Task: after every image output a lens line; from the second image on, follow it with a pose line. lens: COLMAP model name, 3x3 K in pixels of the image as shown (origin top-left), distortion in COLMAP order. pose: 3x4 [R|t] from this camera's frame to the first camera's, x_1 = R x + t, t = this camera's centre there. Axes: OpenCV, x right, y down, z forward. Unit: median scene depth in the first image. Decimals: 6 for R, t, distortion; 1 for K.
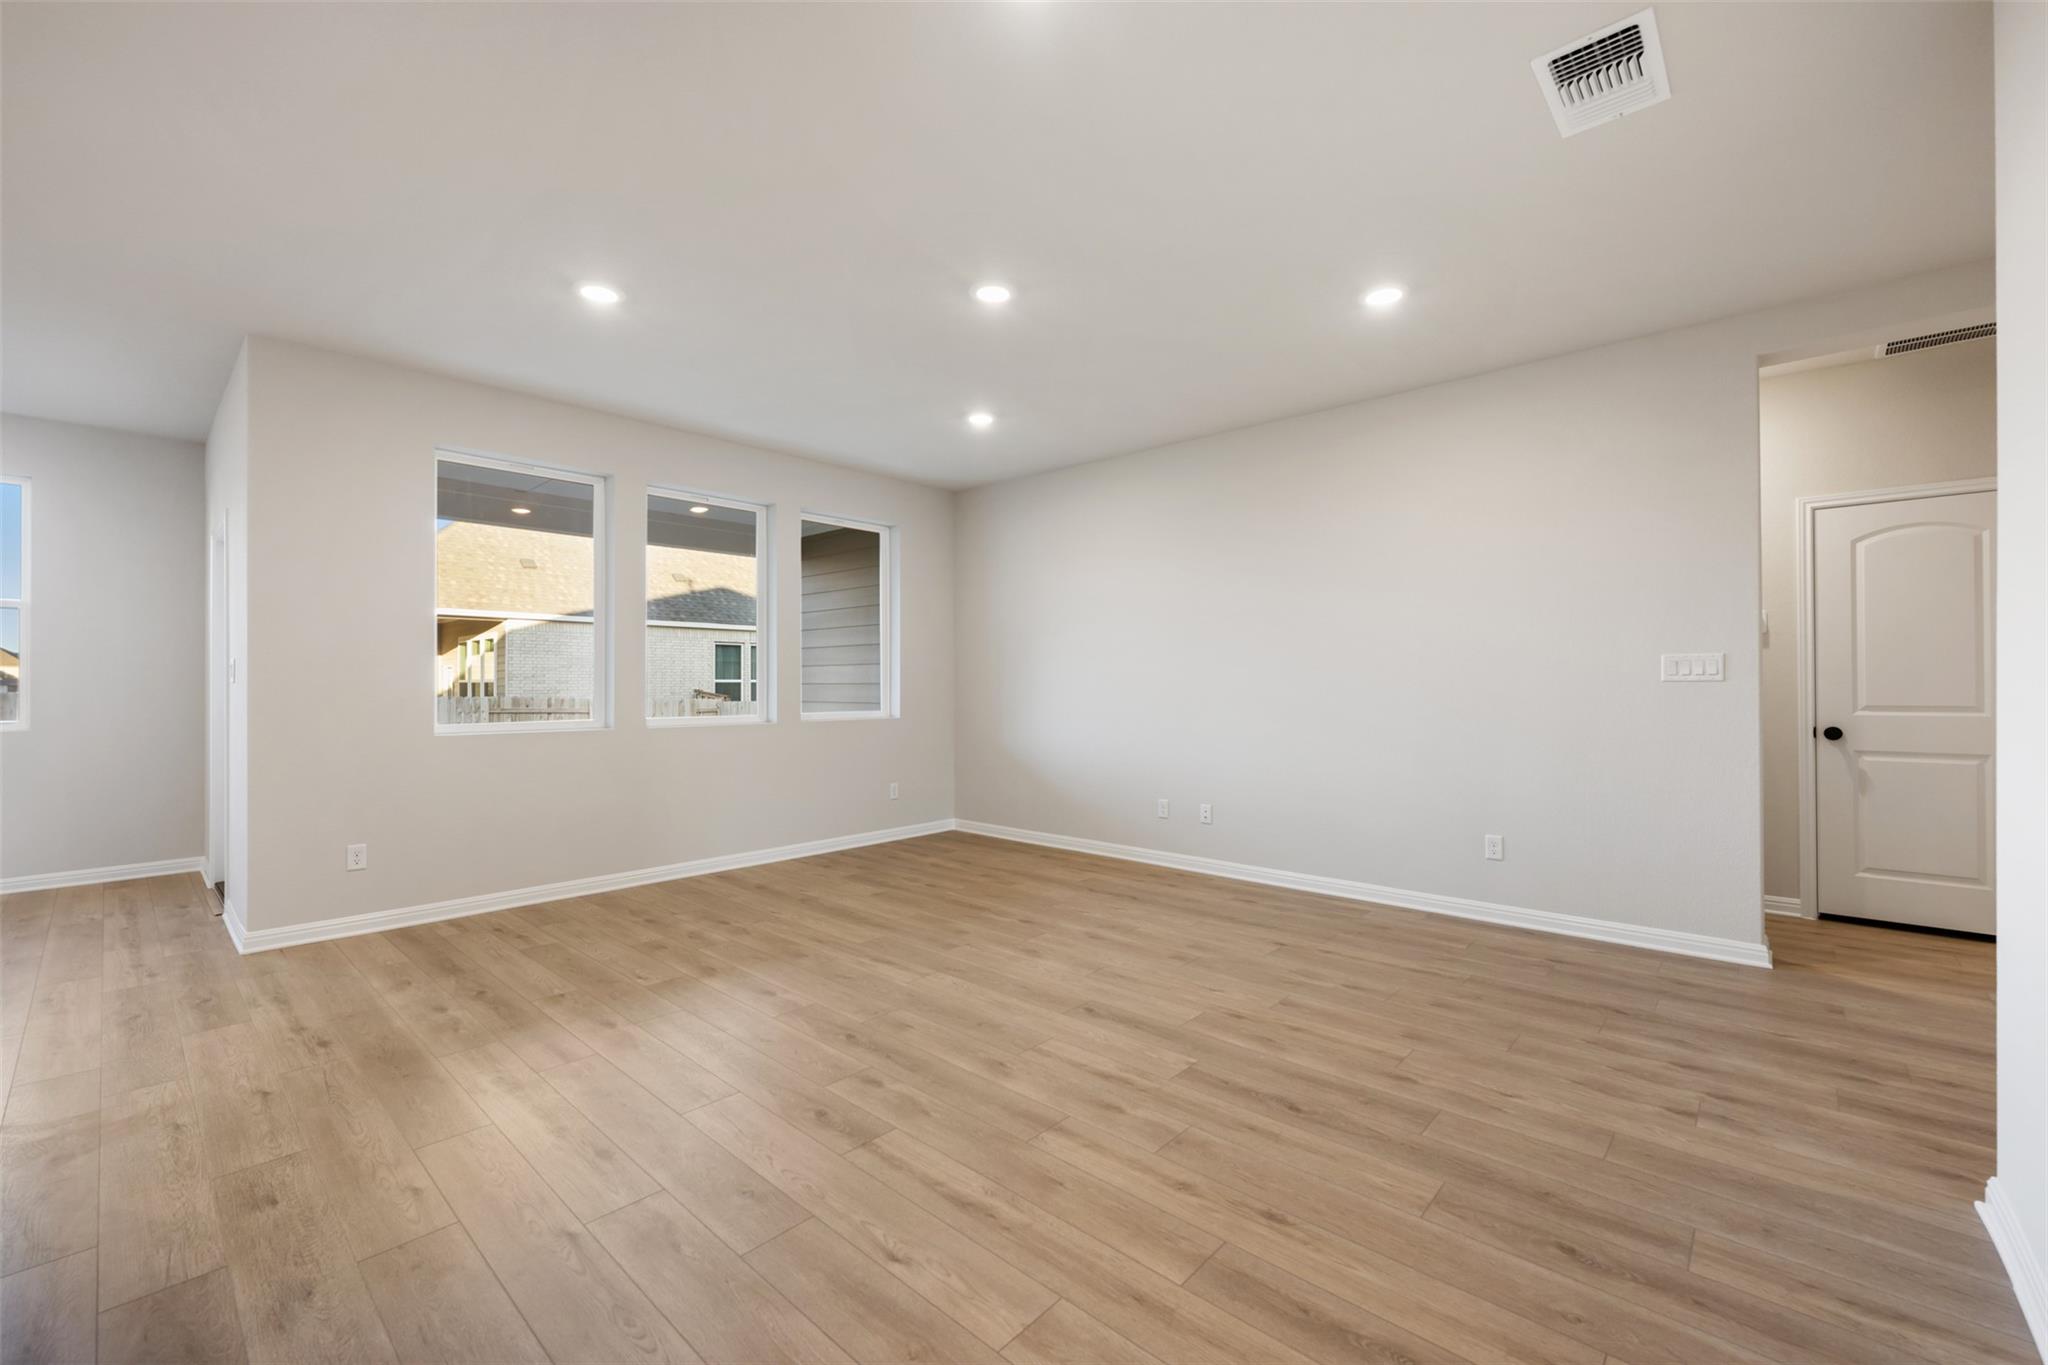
lens RADIAL K [[839.9, 0, 1017.0], [0, 839.9, 682.4], [0, 0, 1]] dist [-0.002117, 0.000424]
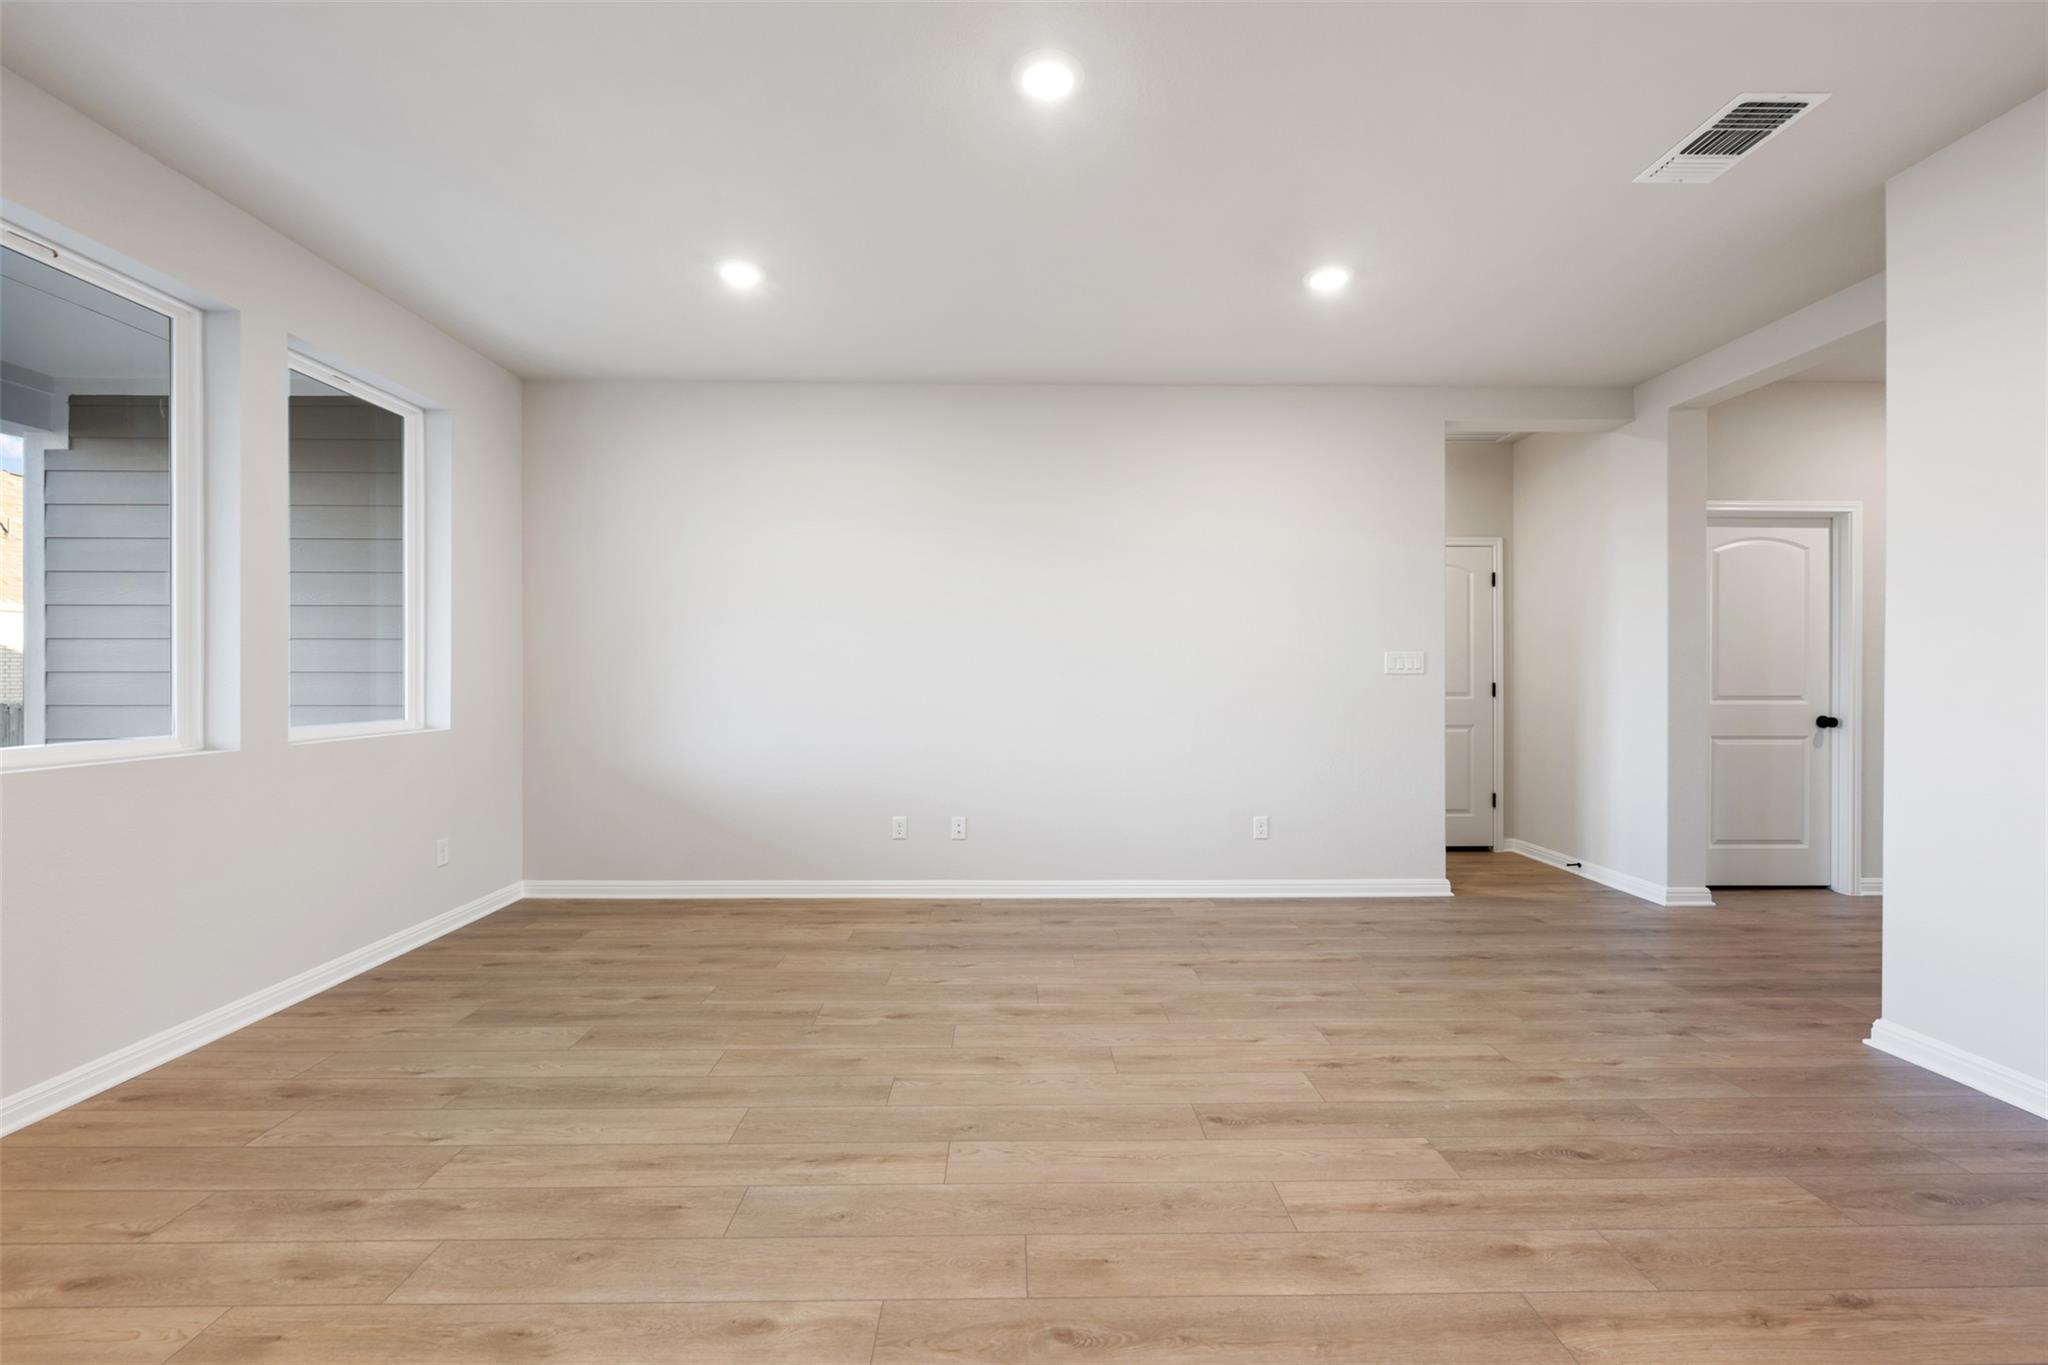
lens RADIAL K [[839.9, 0, 1021.5], [0, 839.9, 675.8], [0, 0, 1]] dist [-0.002117, 0.000424]
pose [[0.725597, 0.002584, 0.688115, -0.527919], [-0.003787, 0.999993, 0.000238, 0.003700], [-0.688110, -0.002779, 0.725601, 0.573057]]
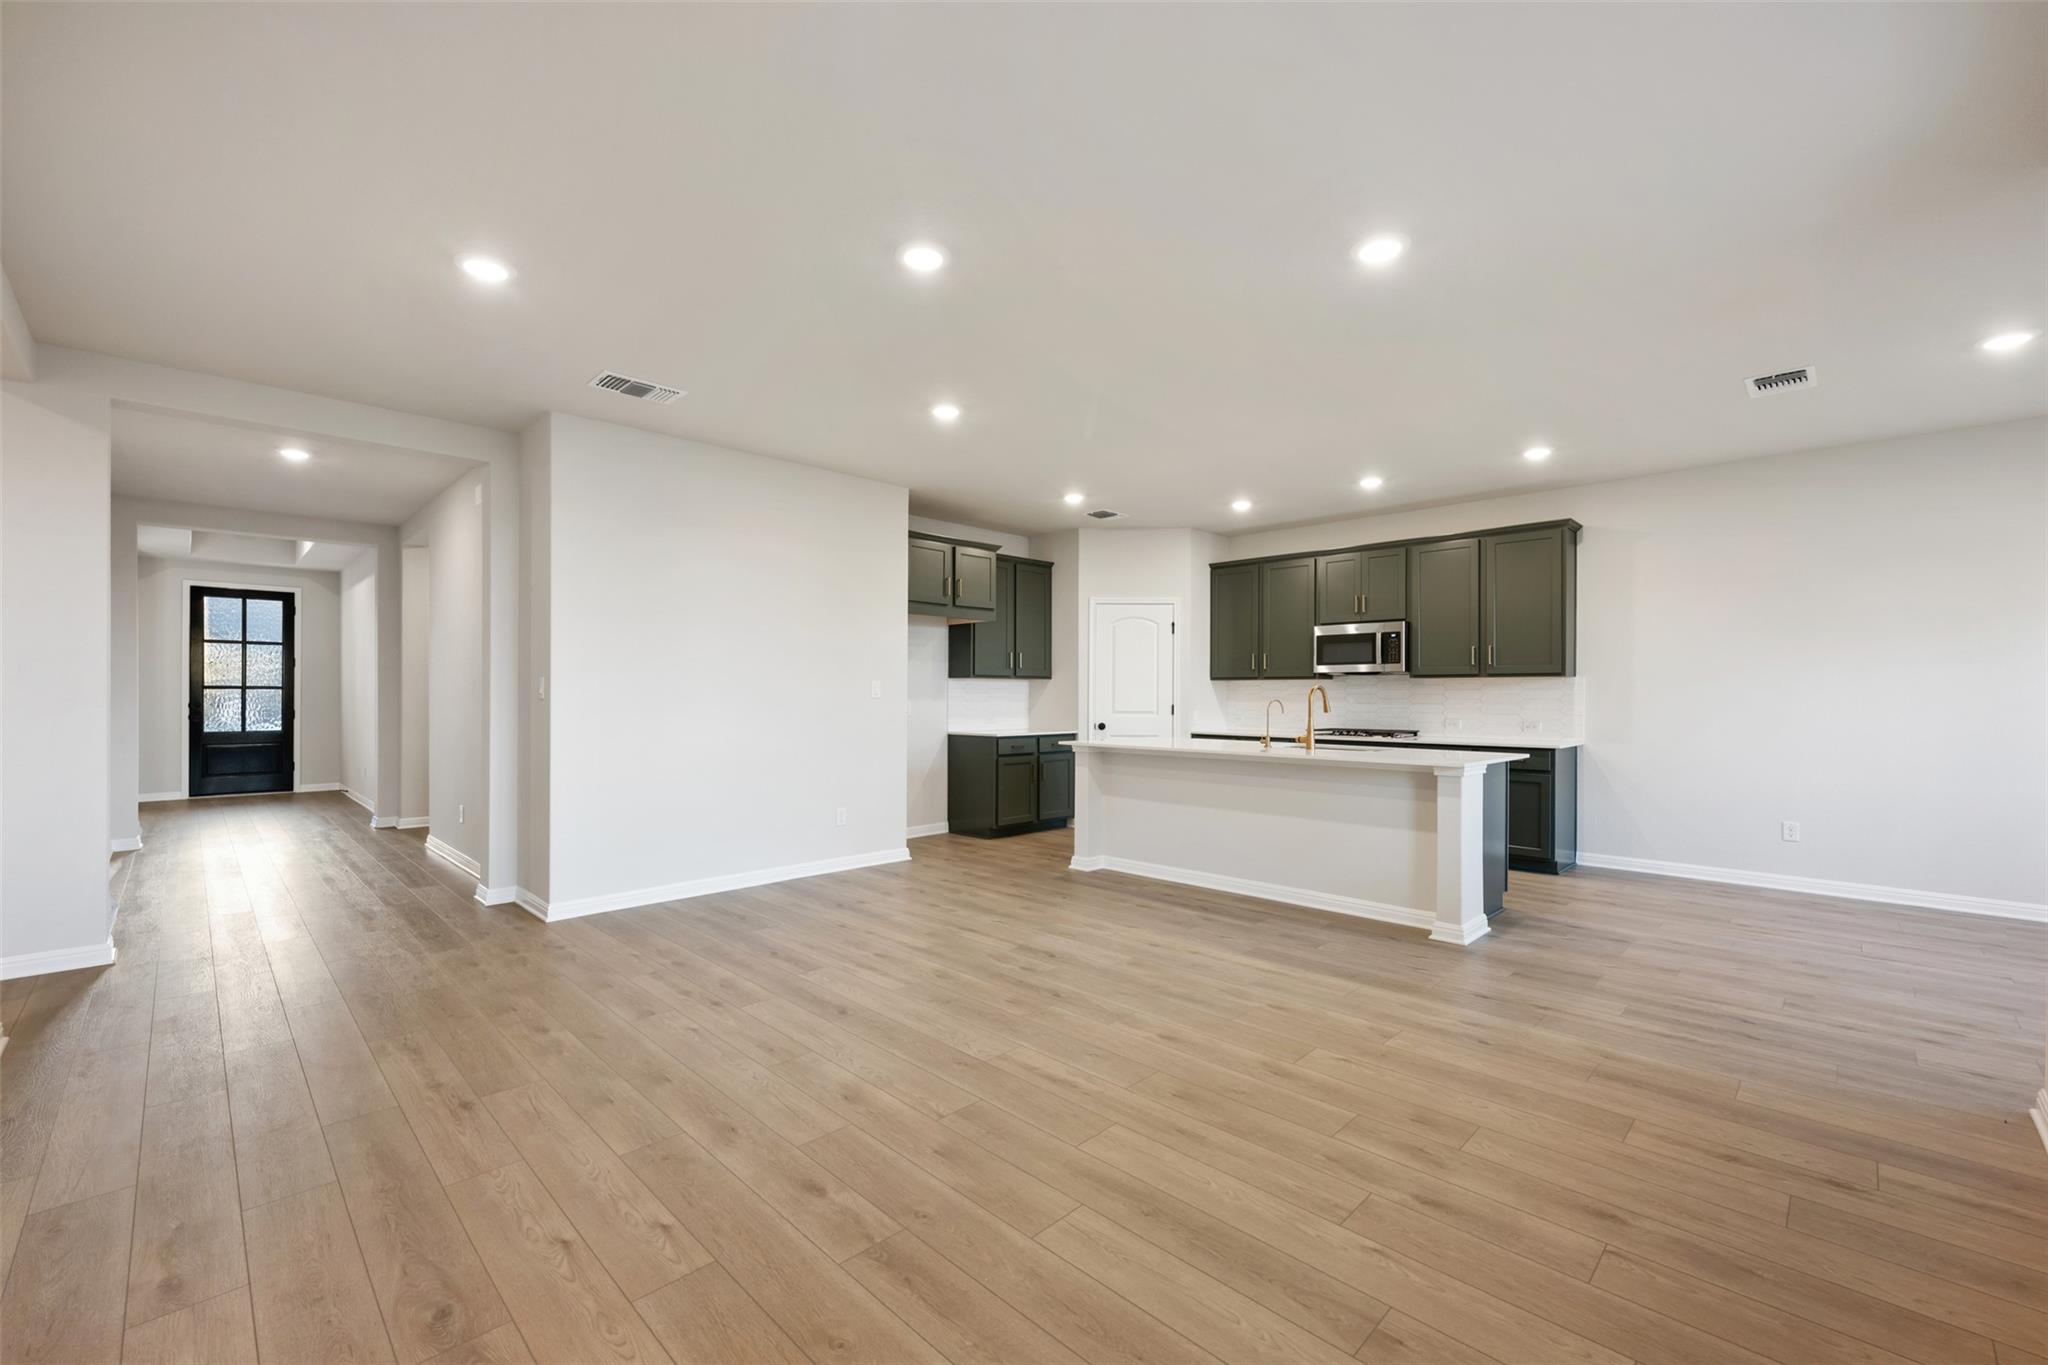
lens RADIAL K [[839.9, 0, 1020.9], [0, 839.9, 696.2], [0, 0, 1]] dist [-0.002117, 0.000424]
pose [[-0.999199, 0.000010, 0.040008, -0.176343], [-0.000062, 0.999998, -0.001780, -0.006582], [-0.040008, -0.001781, -0.999198, 1.996737]]
